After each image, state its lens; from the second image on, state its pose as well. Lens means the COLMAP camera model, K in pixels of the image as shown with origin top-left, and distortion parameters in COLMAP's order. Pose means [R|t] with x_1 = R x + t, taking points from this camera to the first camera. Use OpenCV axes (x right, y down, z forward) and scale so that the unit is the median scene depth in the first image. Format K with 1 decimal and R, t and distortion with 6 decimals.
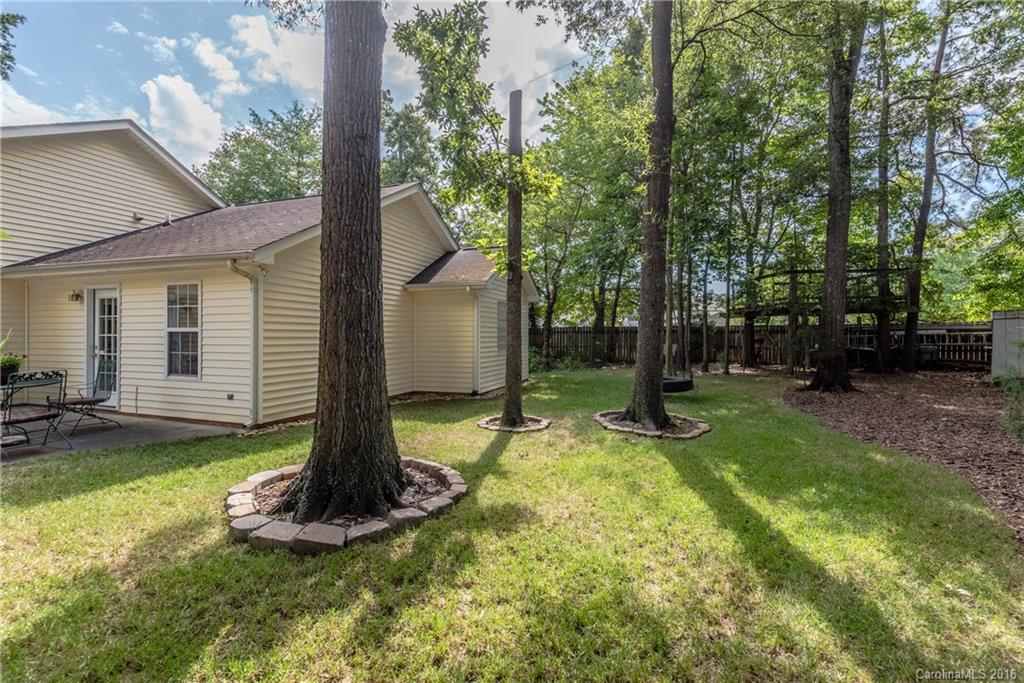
lens RADIAL K [[452.0, 0, 515.0], [0, 452.0, 337.8], [0, 0, 1]] dist [-0.004466, -0.000170]
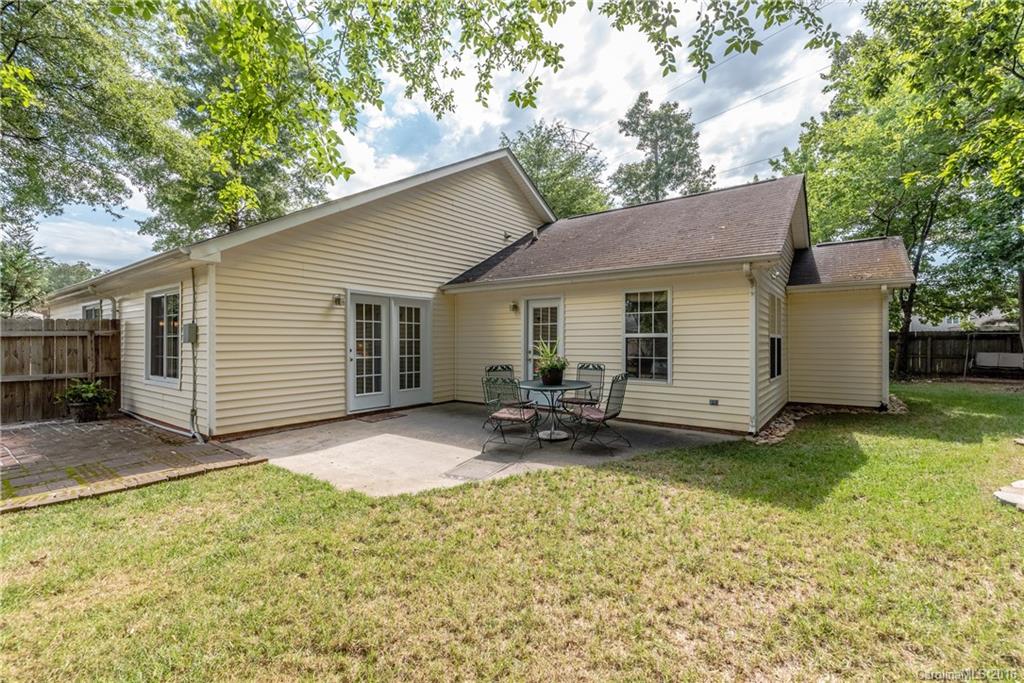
lens RADIAL K [[452.0, 0, 511.5], [0, 452.0, 341.7], [0, 0, 1]] dist [-0.004466, -0.000170]
pose [[0.954523, -0.004216, -0.298108, -0.711142], [0.002550, 0.999979, -0.005975, 0.001928], [0.298127, 0.004943, 0.954513, -0.079468]]
